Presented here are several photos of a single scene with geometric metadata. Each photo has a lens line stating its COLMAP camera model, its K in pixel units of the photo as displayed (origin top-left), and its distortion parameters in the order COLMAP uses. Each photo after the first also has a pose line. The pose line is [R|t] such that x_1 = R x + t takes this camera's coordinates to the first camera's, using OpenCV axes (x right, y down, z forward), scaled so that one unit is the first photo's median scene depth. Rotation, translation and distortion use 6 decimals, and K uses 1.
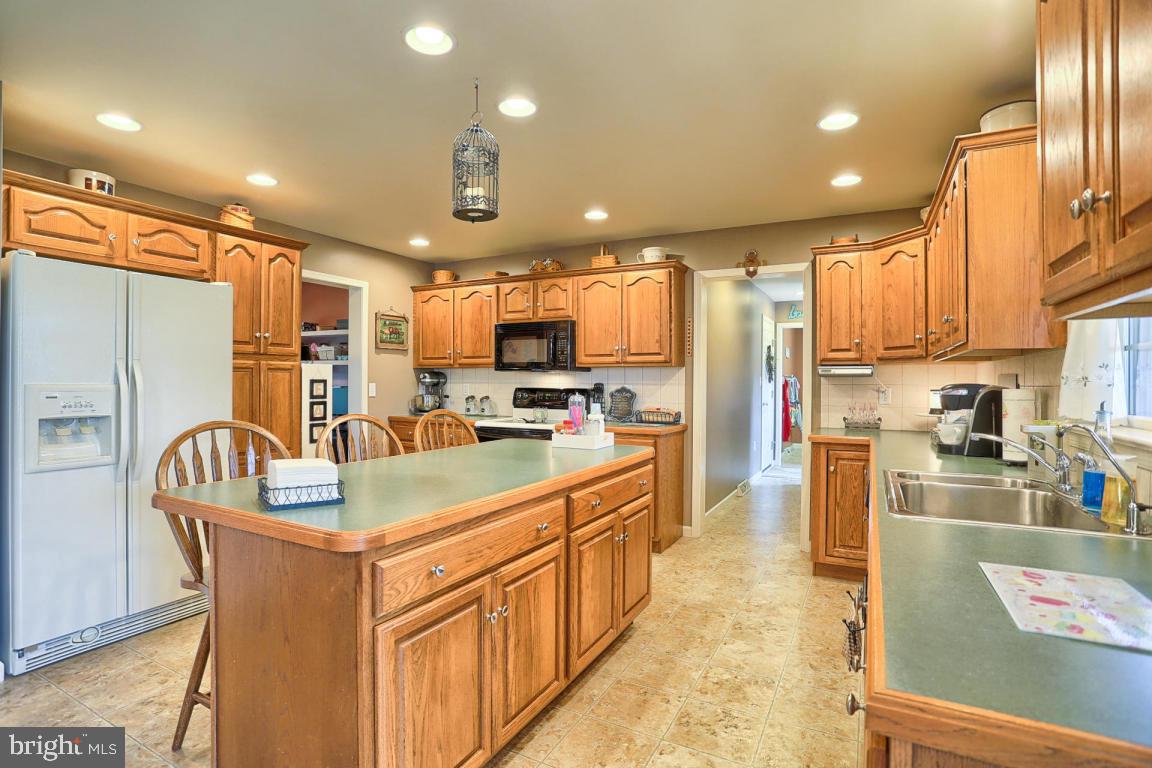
lens RADIAL K [[570.7, 0, 571.0], [0, 570.7, 382.7], [0, 0, 1]] dist [-0.068325, 0.026817]
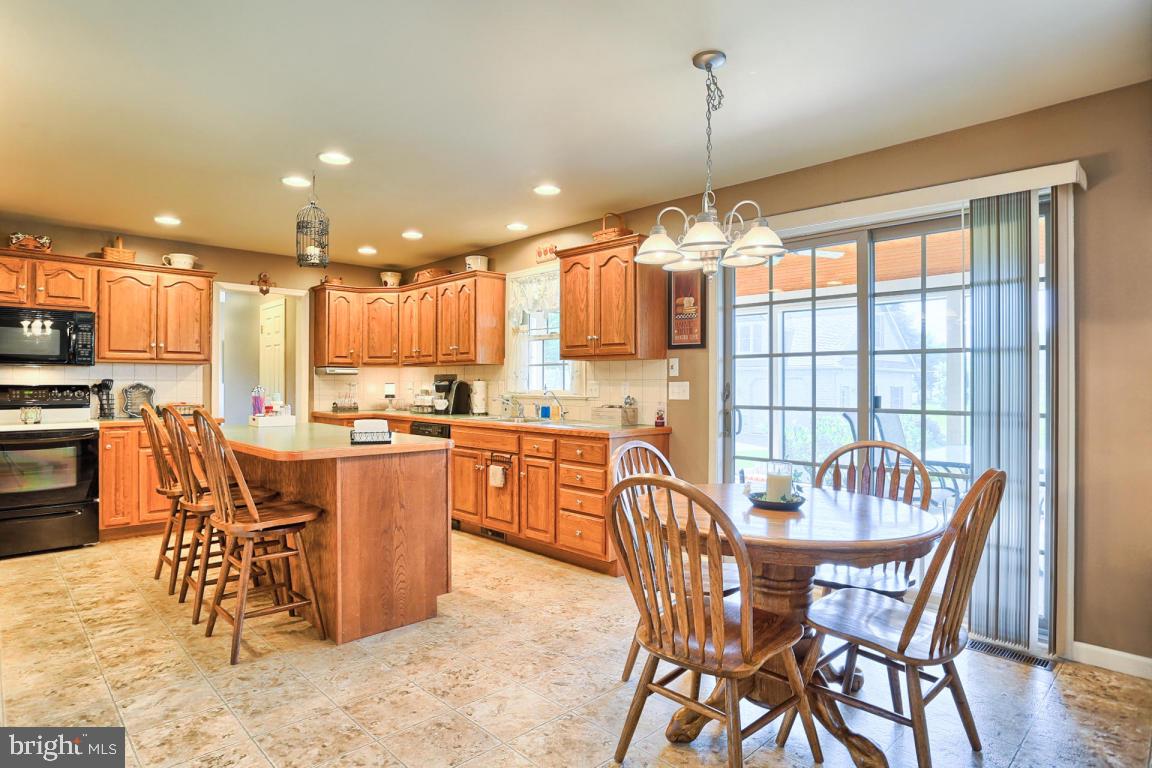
lens RADIAL K [[632.5, 0, 576.0], [0, 632.5, 384.0], [0, 0, 1]] dist [-0.071723, 0.040390]
pose [[0.308326, -0.004458, 0.951270, -0.722159], [0.000310, 0.999989, 0.004586, 0.004952], [-0.951281, -0.001119, 0.308324, -0.075837]]
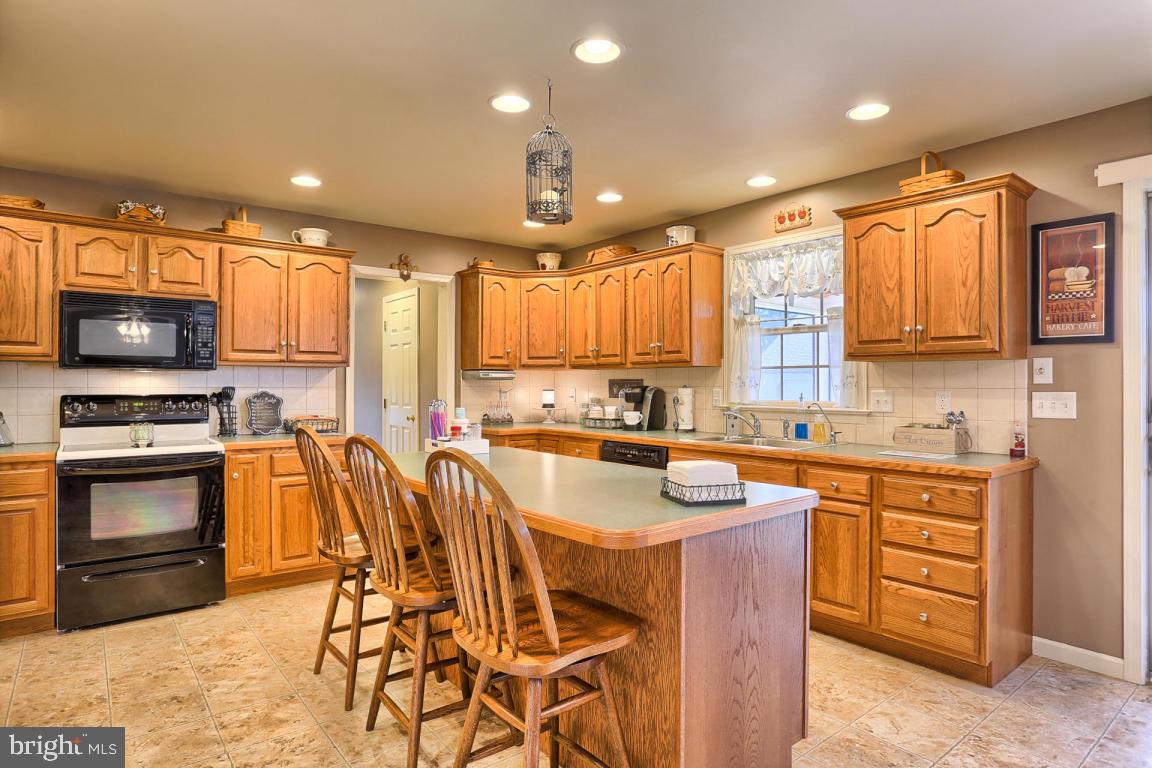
lens RADIAL K [[636.8, 0, 576.0], [0, 636.8, 385.9], [0, 0, 1]] dist [-0.084561, 0.059614]
pose [[0.394532, -0.006588, 0.918858, -0.554585], [0.001708, 0.999978, 0.006436, -0.004783], [-0.918880, -0.000970, 0.394535, 0.254680]]
